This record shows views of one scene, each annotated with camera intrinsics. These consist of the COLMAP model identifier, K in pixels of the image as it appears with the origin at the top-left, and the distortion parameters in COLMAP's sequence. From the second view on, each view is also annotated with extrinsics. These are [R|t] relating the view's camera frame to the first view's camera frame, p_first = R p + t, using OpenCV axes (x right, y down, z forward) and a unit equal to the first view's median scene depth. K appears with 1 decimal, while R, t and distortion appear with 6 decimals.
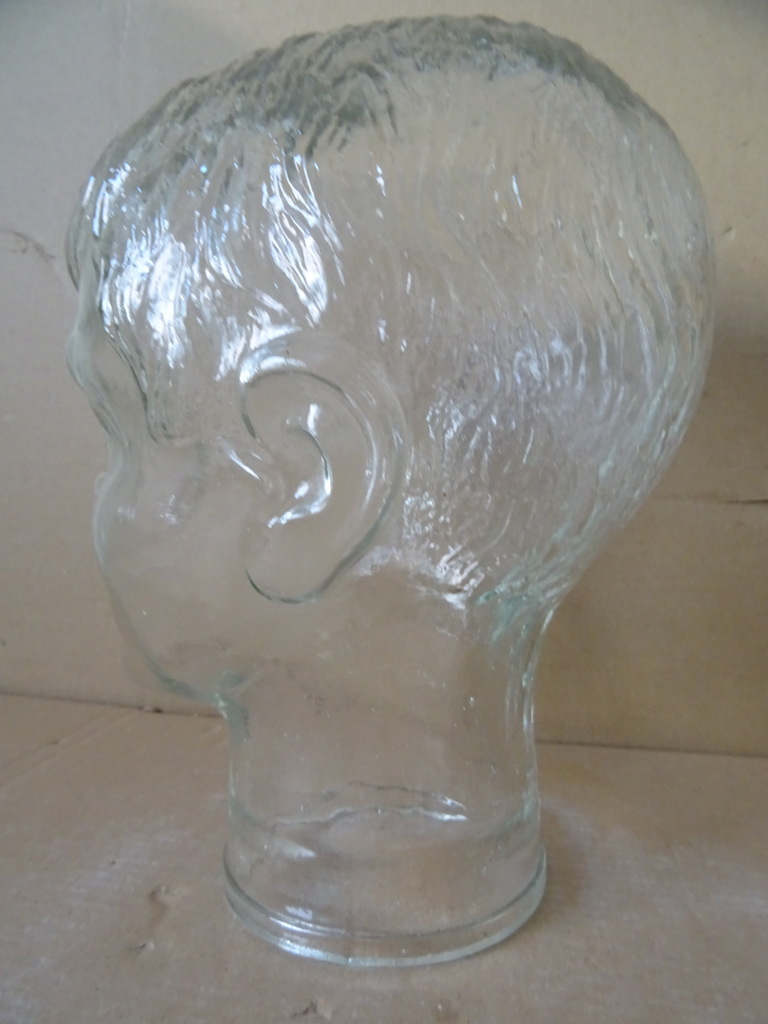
lens RADIAL K [[734.4, 0, 378.6], [0, 734.4, 511.1], [0, 0, 1]] dist [0.002221, -0.027281]
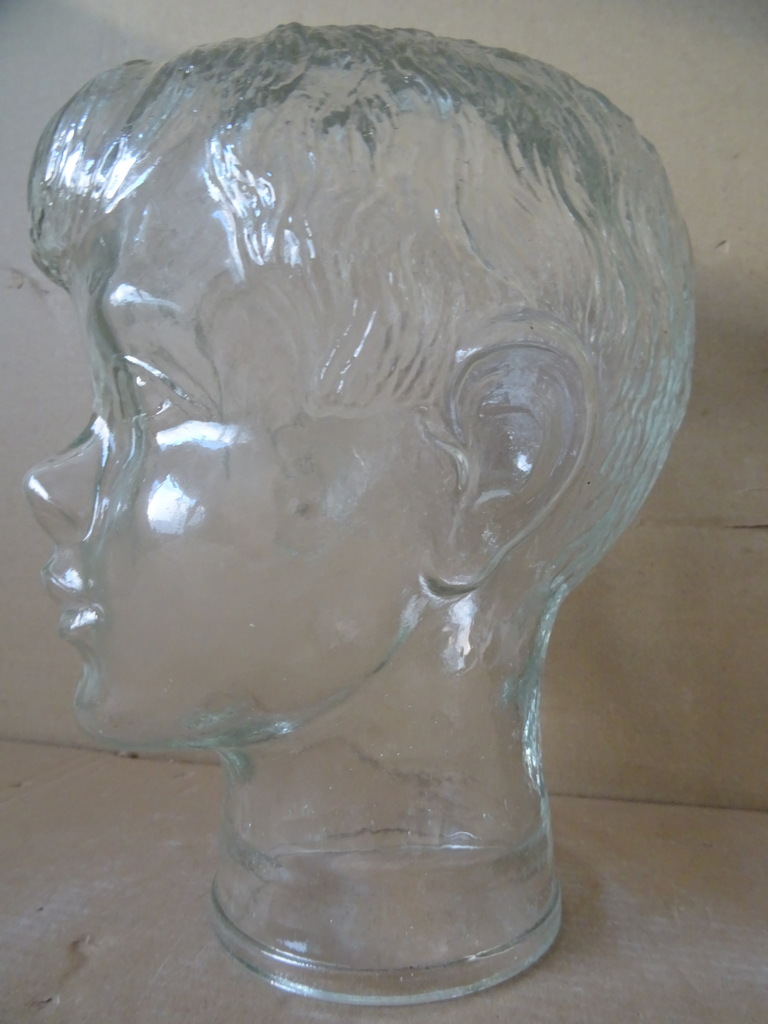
lens RADIAL K [[734.4, 0, 381.4], [0, 734.4, 509.1], [0, 0, 1]] dist [0.002221, -0.027281]
pose [[0.999097, 0.000214, -0.042477, 0.101812], [-0.004257, 0.995458, -0.095107, 0.078812], [0.042264, 0.095202, 0.994560, 0.081827]]
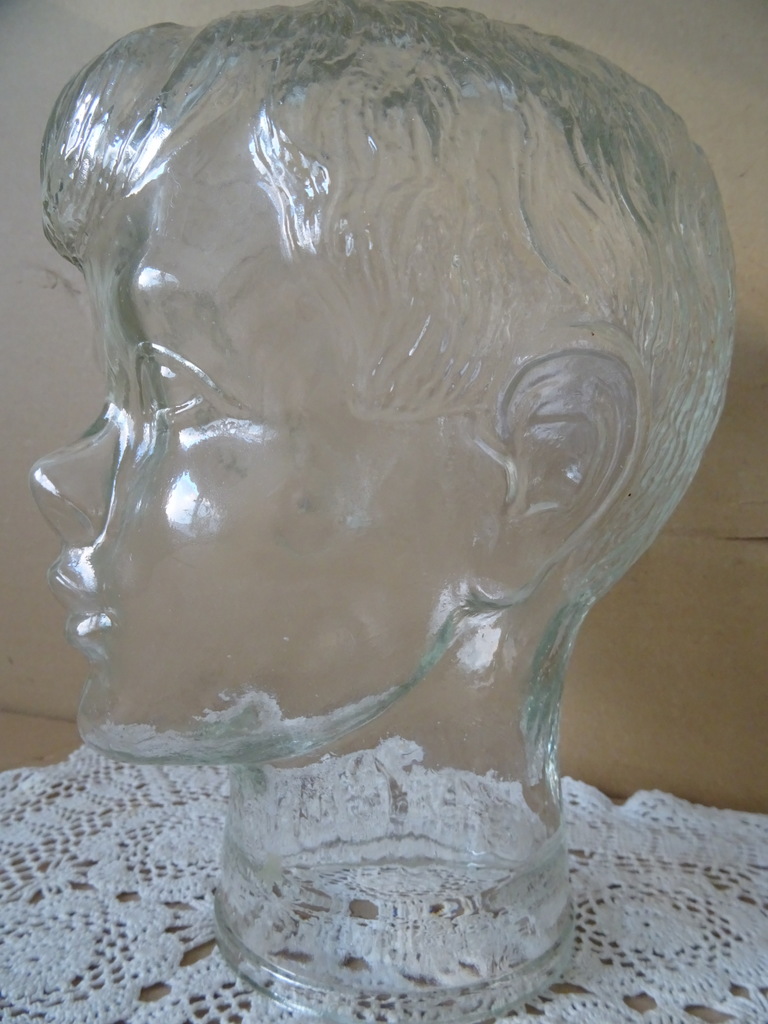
lens RADIAL K [[734.4, 0, 382.4], [0, 734.4, 515.1], [0, 0, 1]] dist [0.002221, -0.027281]
pose [[0.999472, 0.031721, 0.007050, 0.028089], [-0.031157, 0.997108, -0.069324, 0.055706], [-0.009229, 0.069068, 0.997569, 0.115024]]
